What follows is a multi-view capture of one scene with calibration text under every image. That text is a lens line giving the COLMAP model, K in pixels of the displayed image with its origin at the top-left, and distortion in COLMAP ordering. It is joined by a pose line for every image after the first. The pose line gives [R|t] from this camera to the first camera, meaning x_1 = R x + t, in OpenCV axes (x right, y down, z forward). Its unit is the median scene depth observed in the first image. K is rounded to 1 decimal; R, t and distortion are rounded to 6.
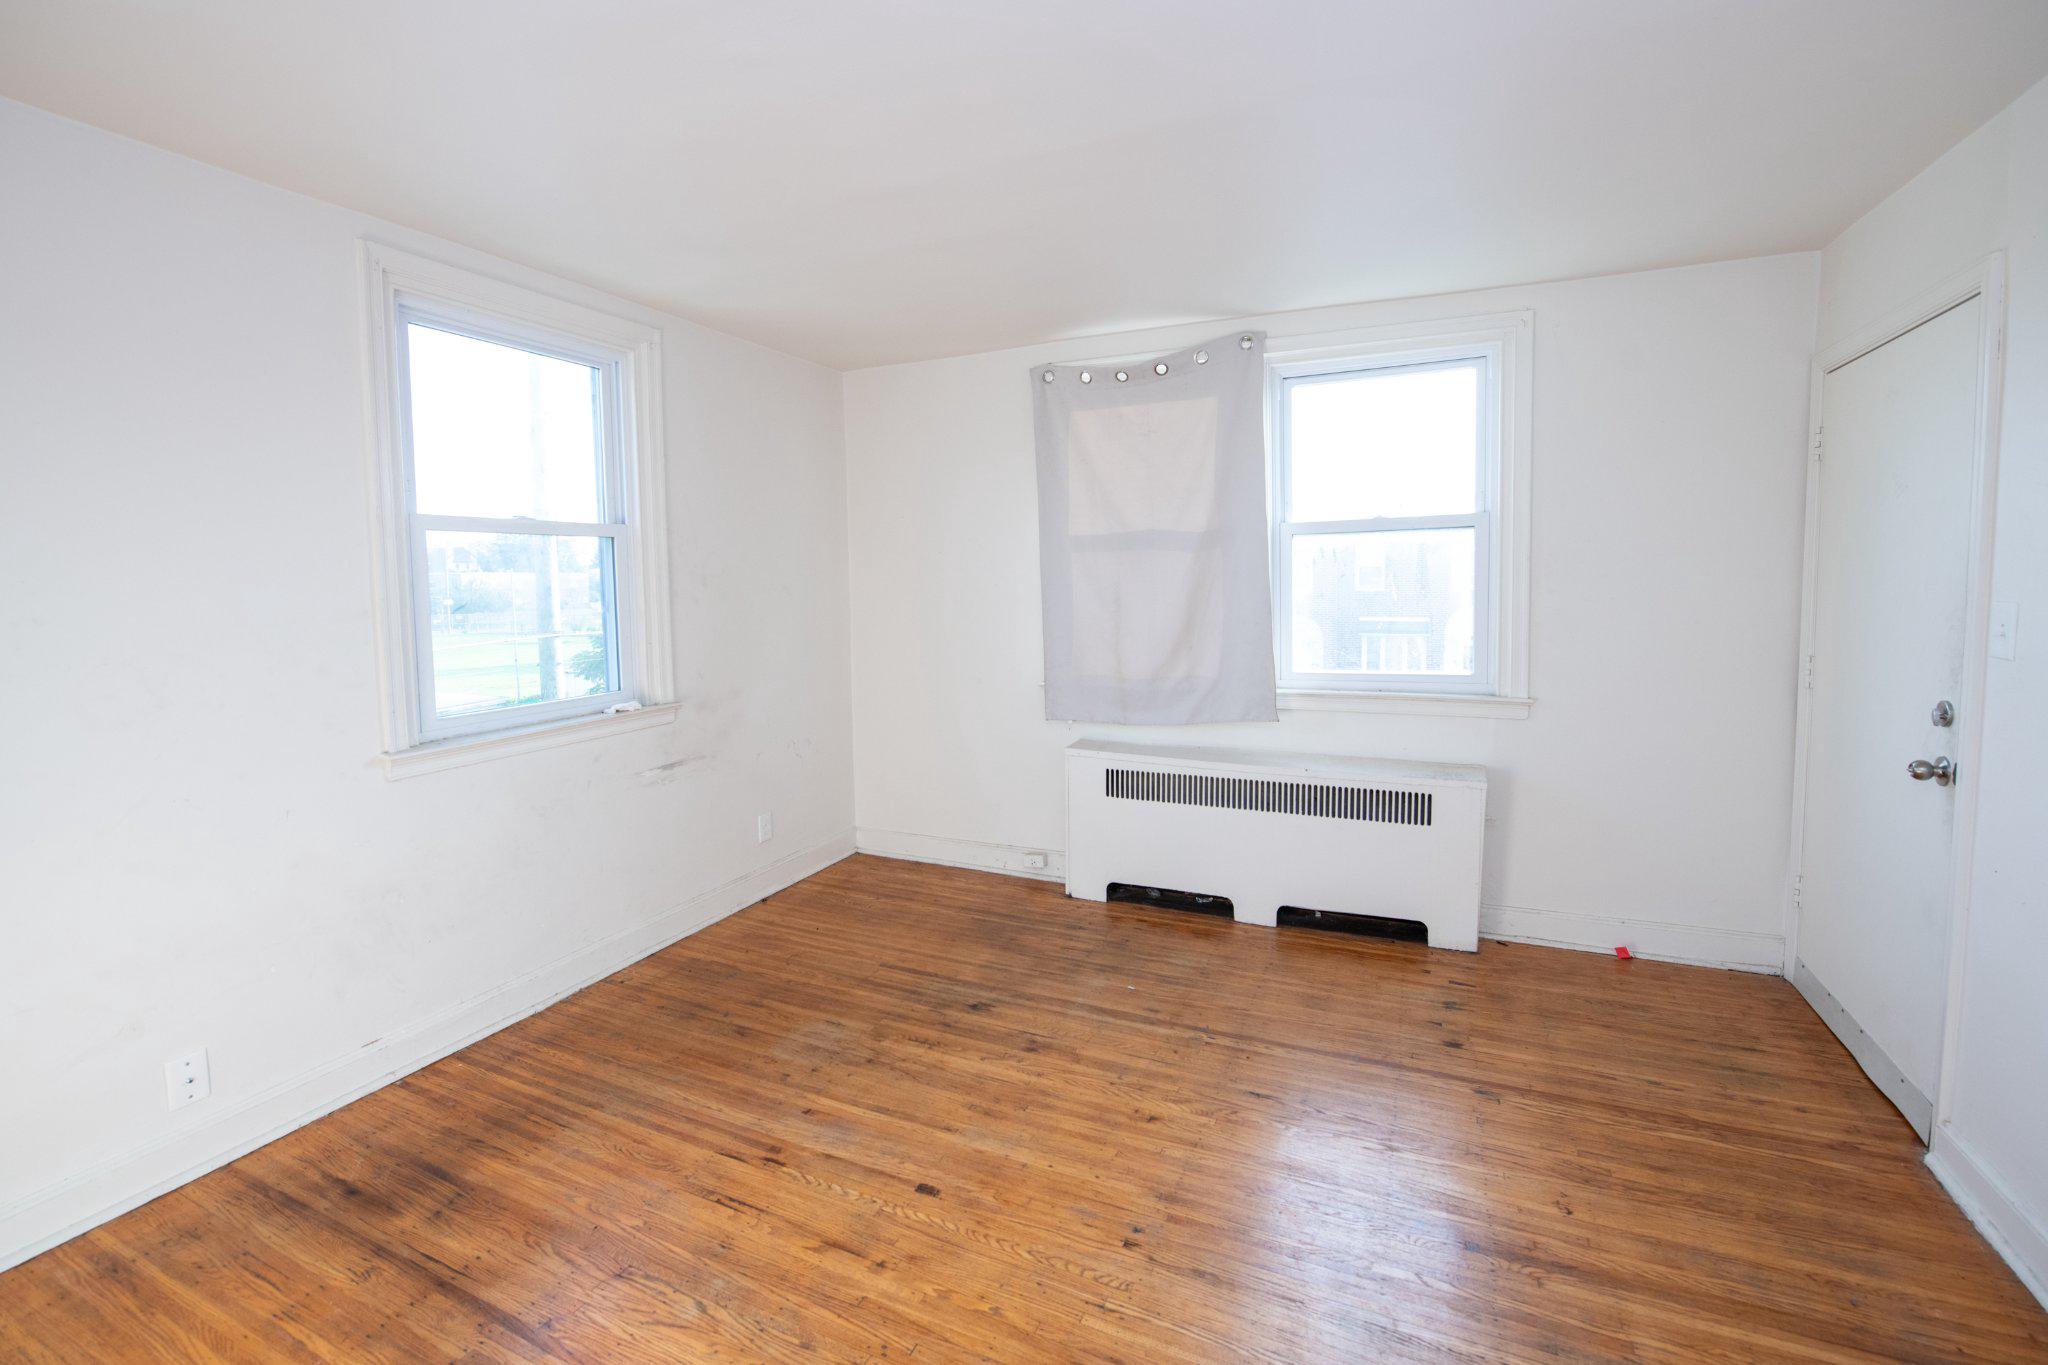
lens RADIAL K [[867.9, 0, 1041.9], [0, 867.9, 636.4], [0, 0, 1]] dist [-0.014779, -0.001020]
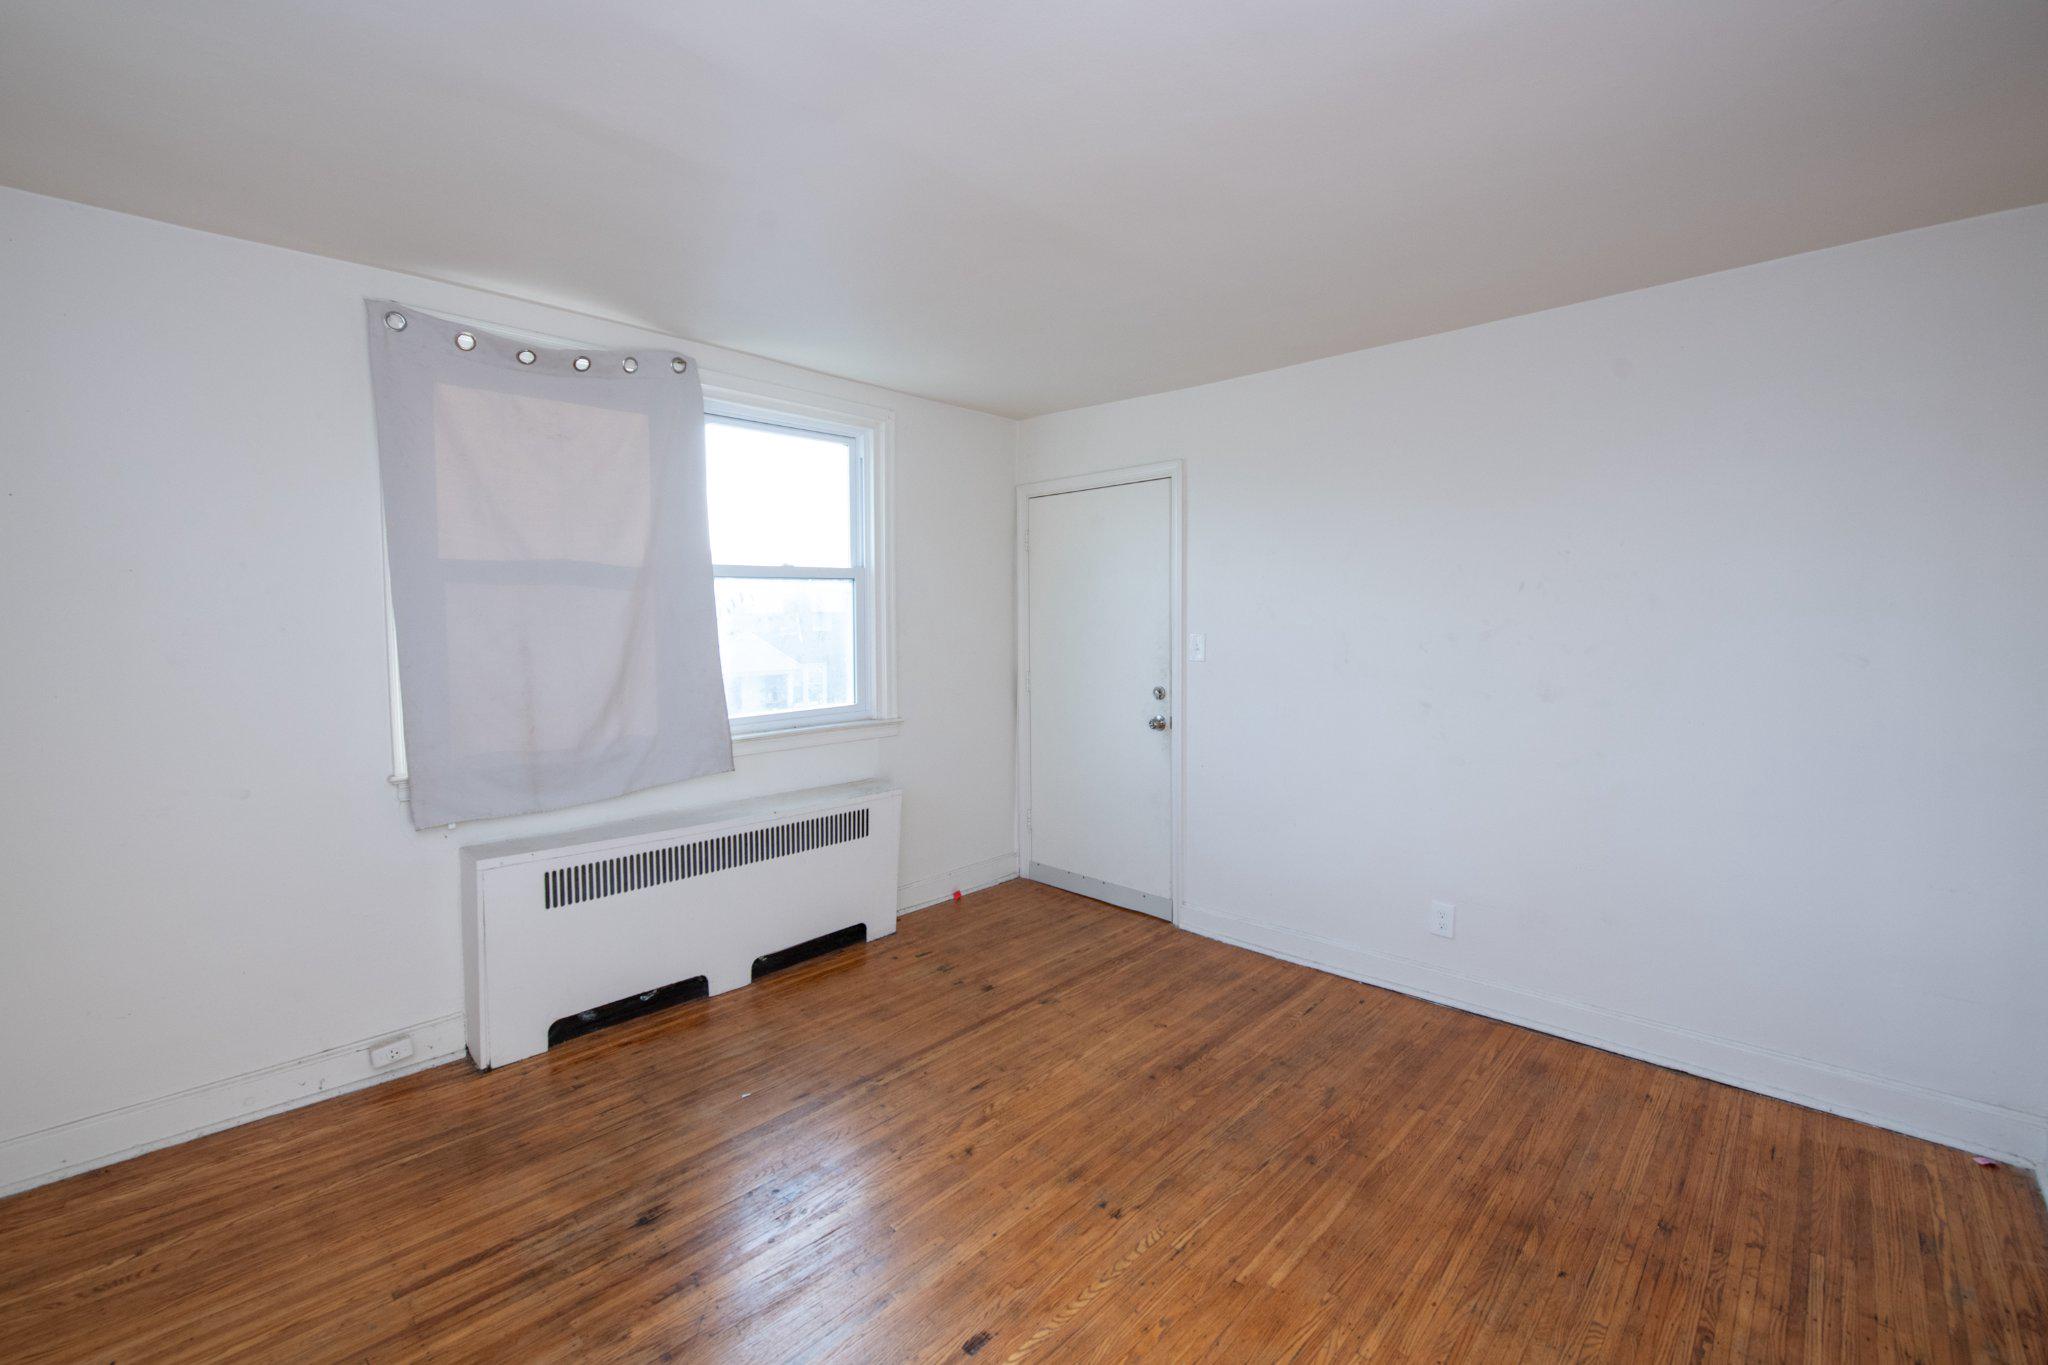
lens RADIAL K [[852.8, 0, 1032.2], [0, 852.8, 654.8], [0, 0, 1]] dist [-0.016179, -0.000745]
pose [[0.341197, -0.028620, 0.939556, -0.684074], [0.062572, 0.998011, 0.007677, -0.022382], [-0.937907, 0.056171, 0.342309, 0.499181]]
